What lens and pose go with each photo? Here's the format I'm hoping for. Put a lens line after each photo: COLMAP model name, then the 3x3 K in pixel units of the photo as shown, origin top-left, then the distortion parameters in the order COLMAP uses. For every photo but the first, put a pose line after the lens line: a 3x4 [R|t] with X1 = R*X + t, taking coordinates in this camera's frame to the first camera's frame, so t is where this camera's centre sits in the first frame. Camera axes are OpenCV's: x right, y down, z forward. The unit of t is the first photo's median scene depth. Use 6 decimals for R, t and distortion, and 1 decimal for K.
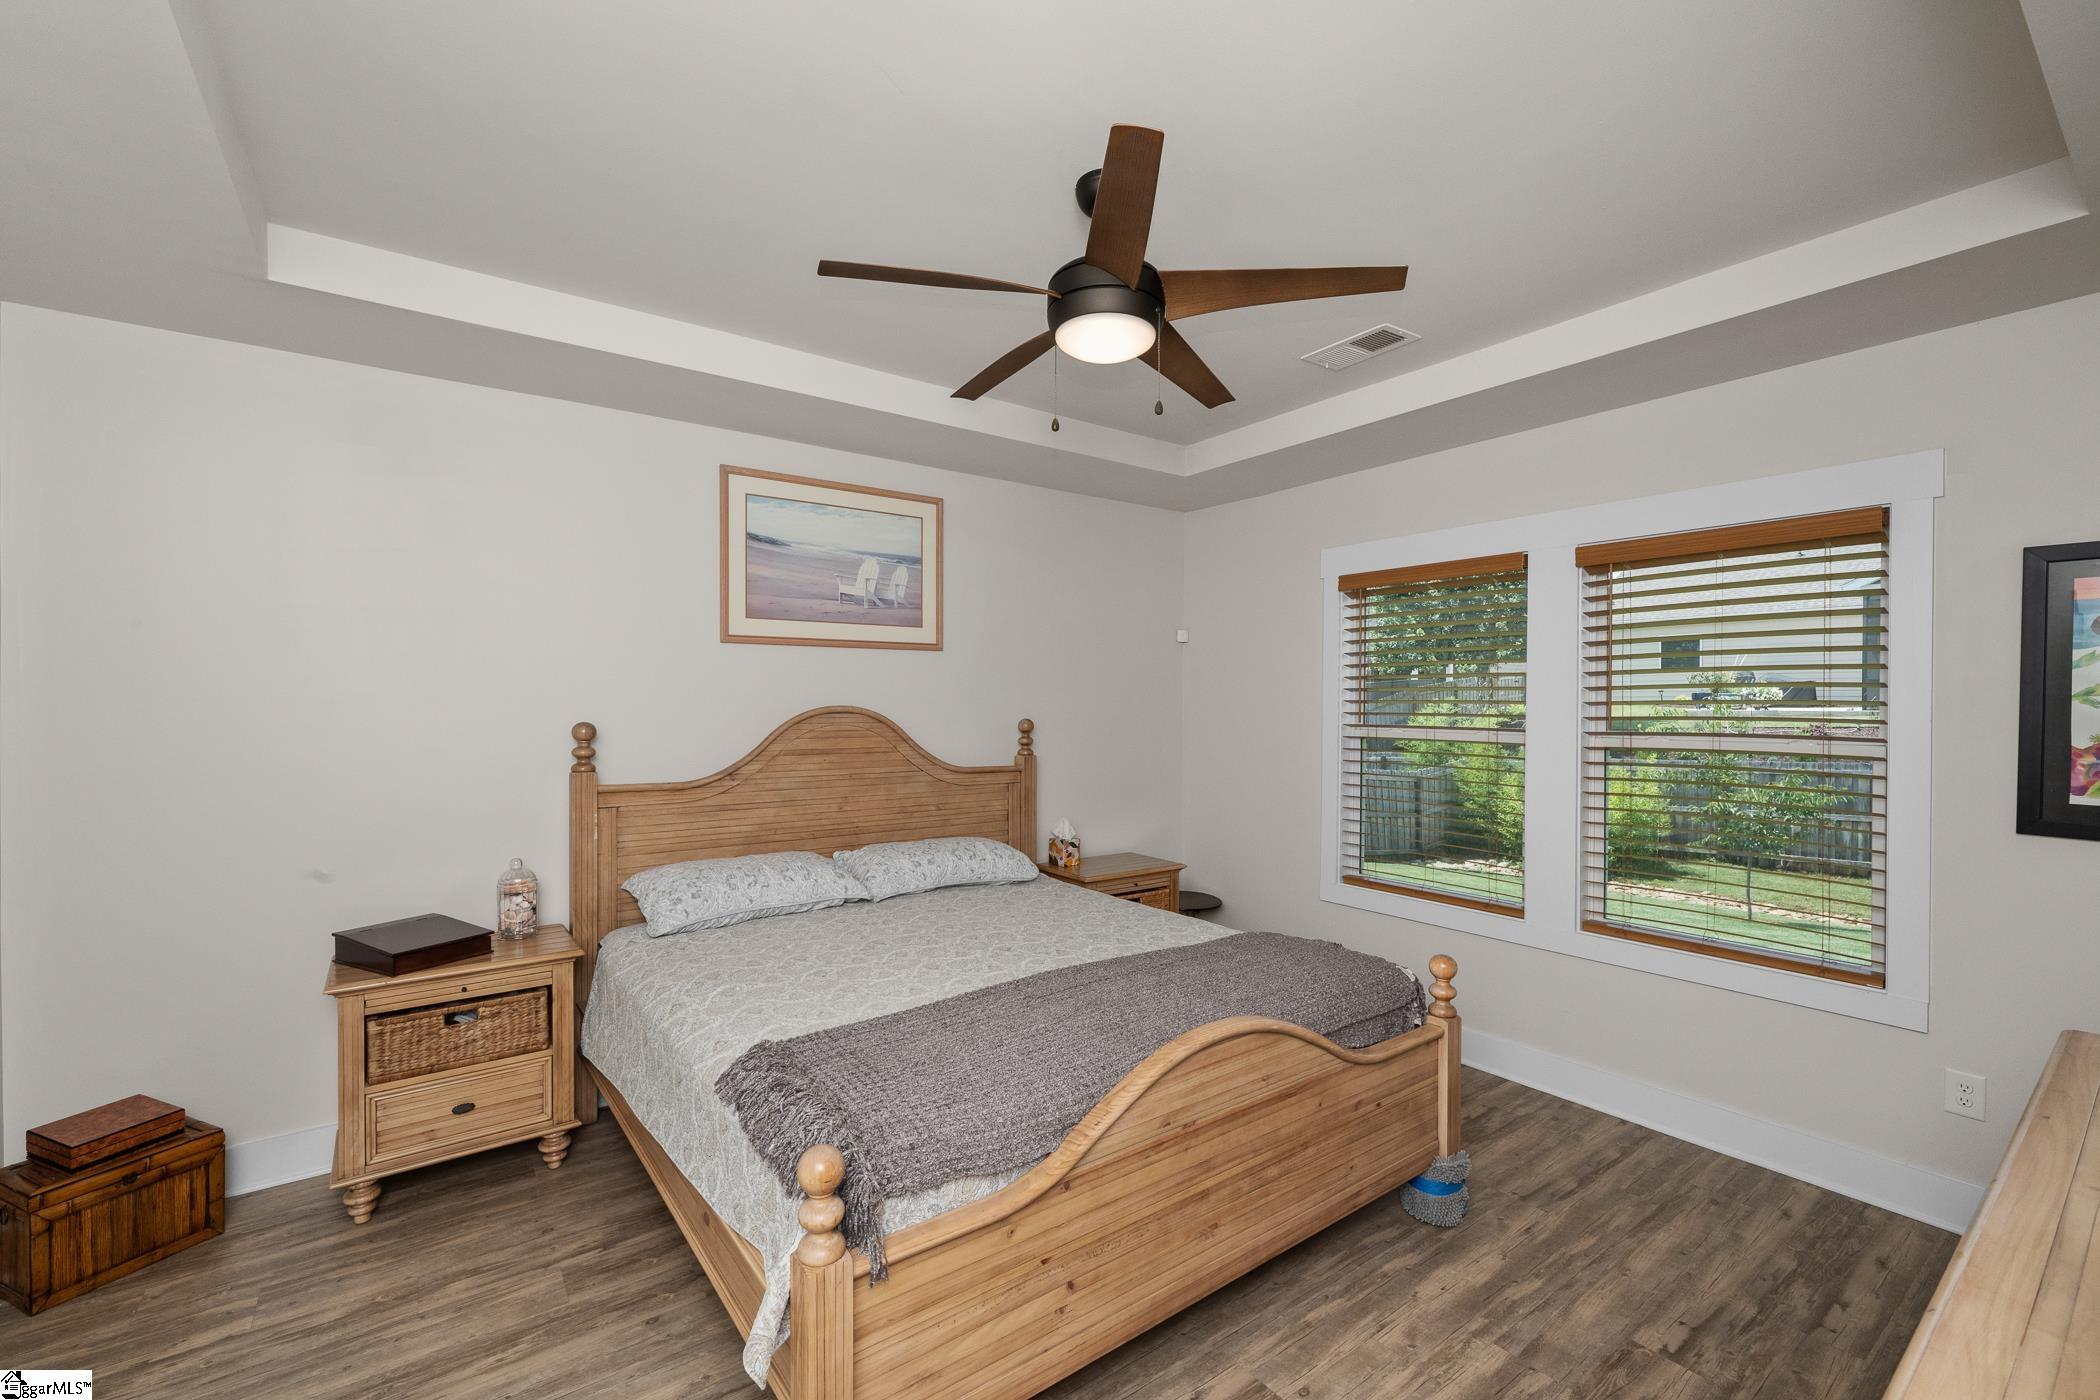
lens RADIAL K [[894.7, 0, 1094.2], [0, 894.7, 698.6], [0, 0, 1]] dist [0.009759, -0.000039]
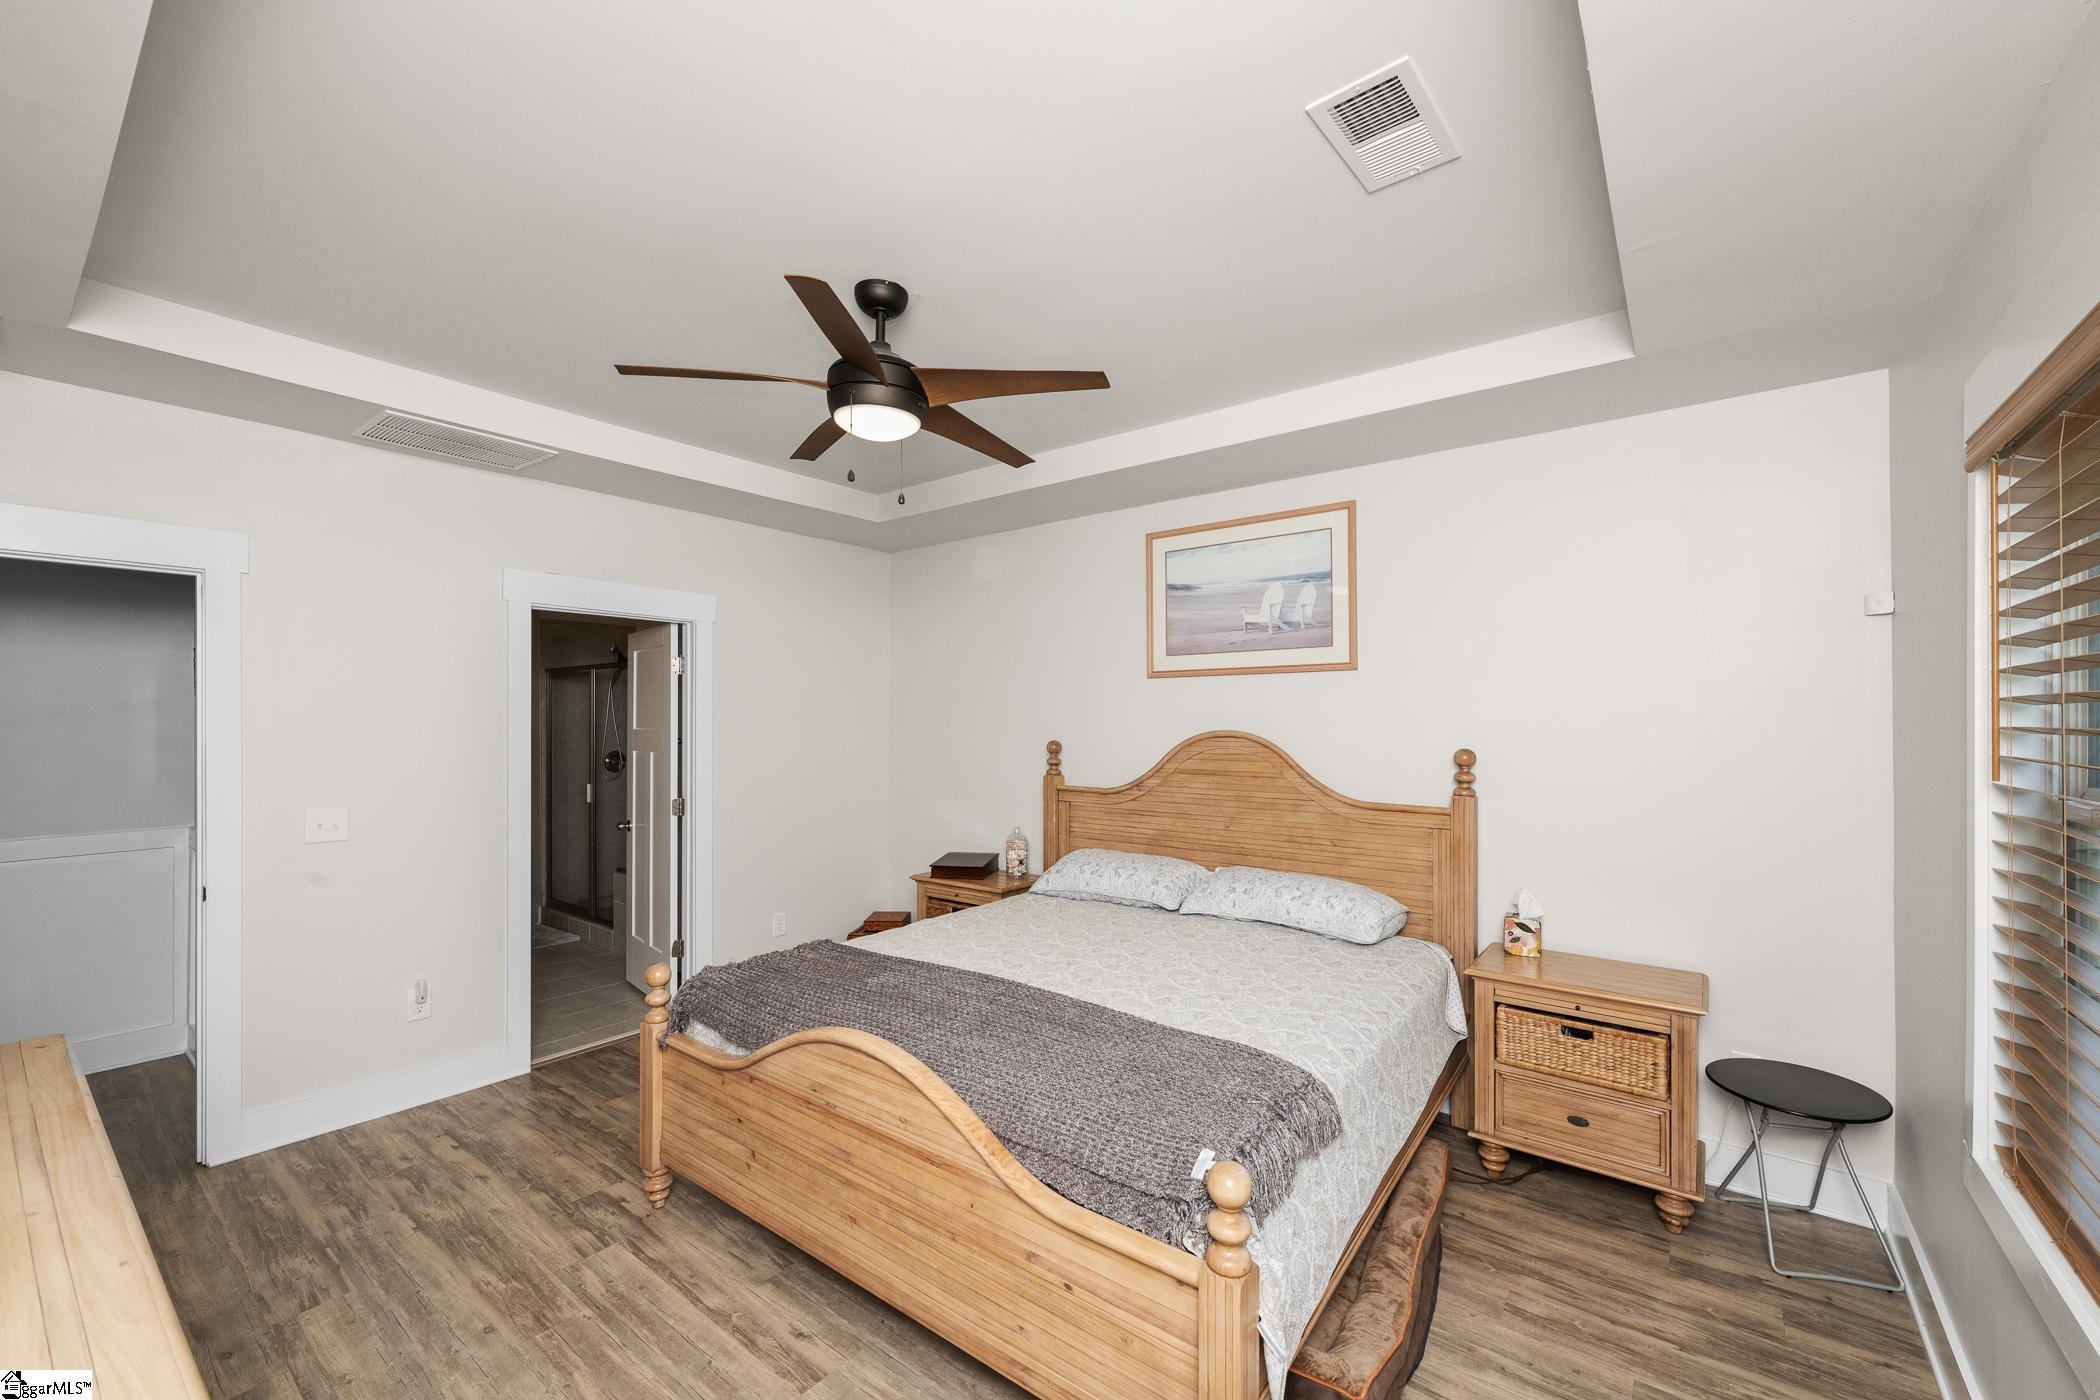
lens RADIAL K [[842.6, 0, 1025.6], [0, 842.6, 728.5], [0, 0, 1]] dist [-0.009626, 0.000886]
pose [[0.236269, -0.001111, -0.971687, 0.626174], [-0.002174, 0.999996, -0.001672, 0.007903], [0.971685, 0.002508, 0.236266, 0.531136]]
